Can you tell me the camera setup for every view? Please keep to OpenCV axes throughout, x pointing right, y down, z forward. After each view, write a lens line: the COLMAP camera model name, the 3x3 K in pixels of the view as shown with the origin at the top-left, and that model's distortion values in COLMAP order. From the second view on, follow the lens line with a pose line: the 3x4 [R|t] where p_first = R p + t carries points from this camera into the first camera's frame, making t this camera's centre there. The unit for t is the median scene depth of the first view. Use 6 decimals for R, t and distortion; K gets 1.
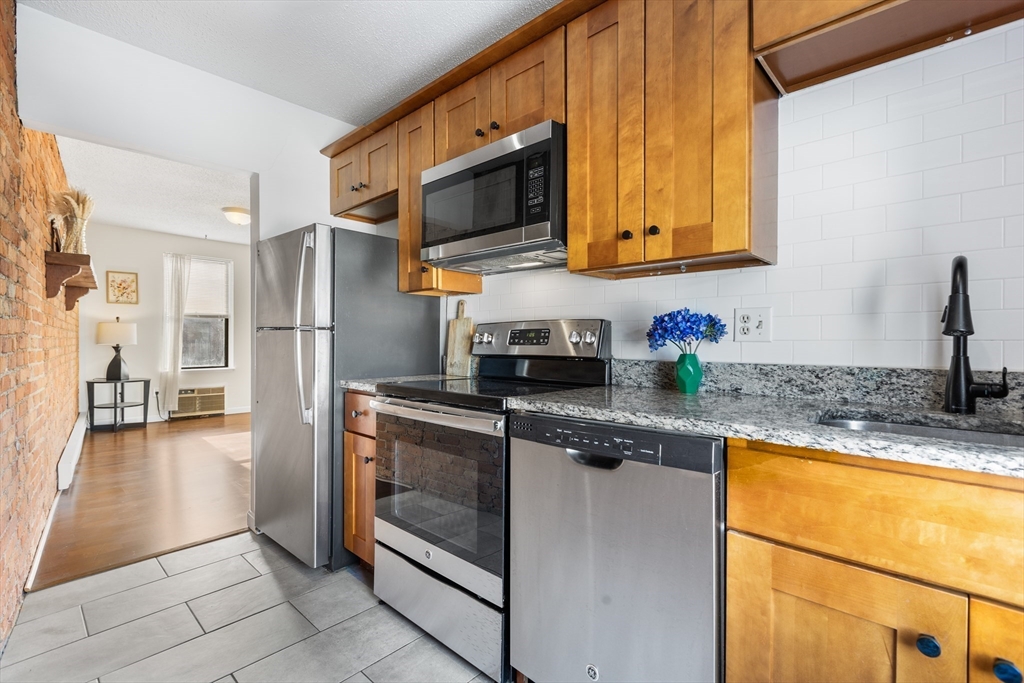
lens RADIAL K [[465.7, 0, 513.6], [0, 465.7, 341.1], [0, 0, 1]] dist [-0.000484, -0.001011]
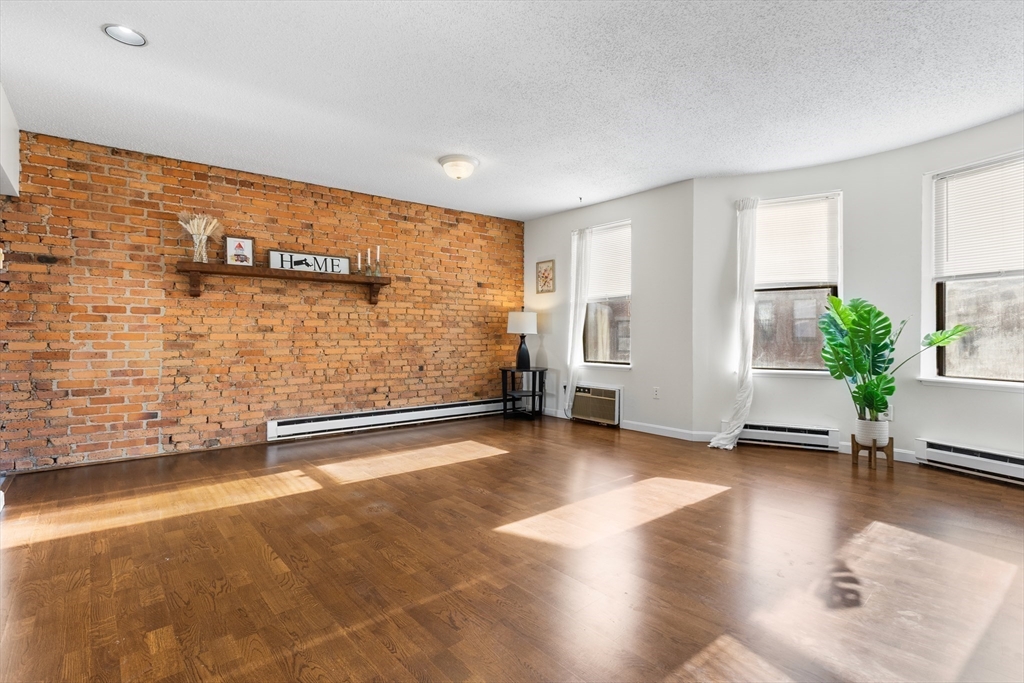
lens RADIAL K [[465.7, 0, 511.3], [0, 465.7, 334.5], [0, 0, 1]] dist [-0.000484, -0.001011]
pose [[-0.080566, 0.000400, -0.996749, 0.157771], [0.000029, 1.000000, 0.000399, 0.008194], [0.996749, 0.000003, -0.080566, 0.989826]]
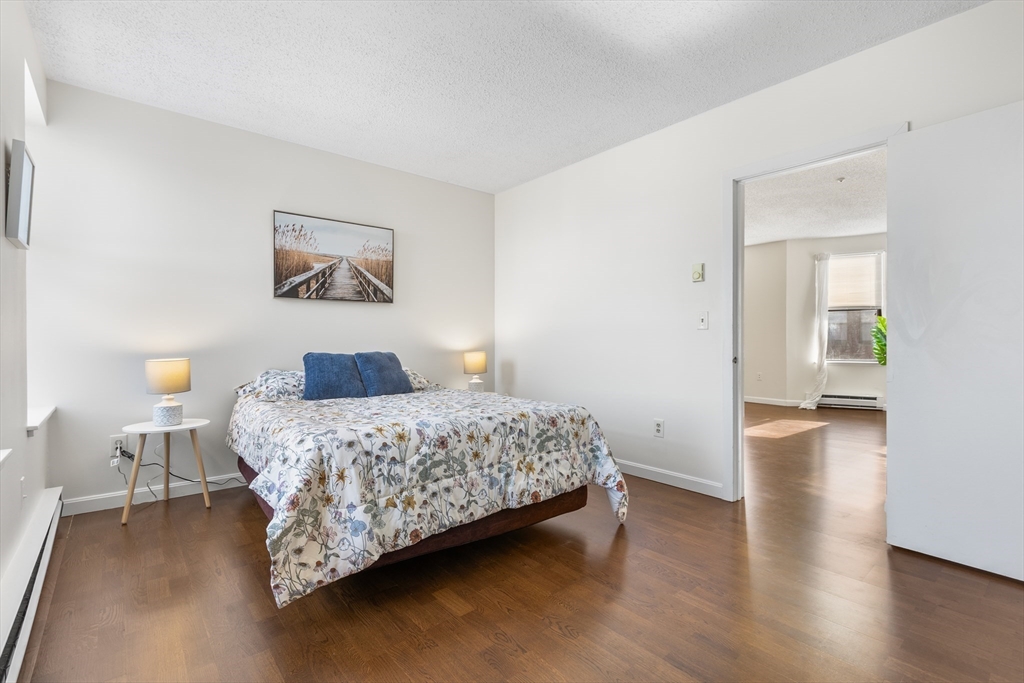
lens RADIAL K [[465.7, 0, 511.1], [0, 465.7, 340.3], [0, 0, 1]] dist [-0.000484, -0.001011]
pose [[-0.112270, -0.001327, -0.993677, 0.634820], [-0.002428, 0.999996, -0.001061, 0.015511], [0.993675, 0.002293, -0.112273, 0.661636]]
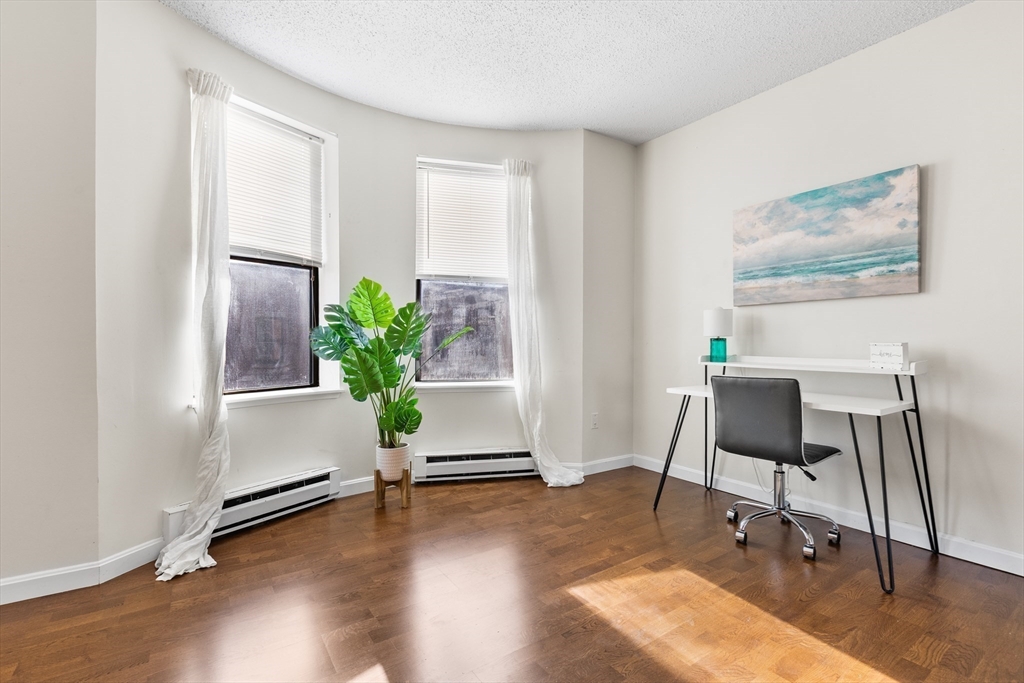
lens RADIAL K [[465.7, 0, 506.8], [0, 465.7, 345.9], [0, 0, 1]] dist [-0.000484, -0.001011]
pose [[0.976008, 0.008495, -0.217567, -0.269621], [-0.006398, 0.999926, 0.010337, 0.013180], [0.217639, -0.008697, 0.975991, 0.974020]]
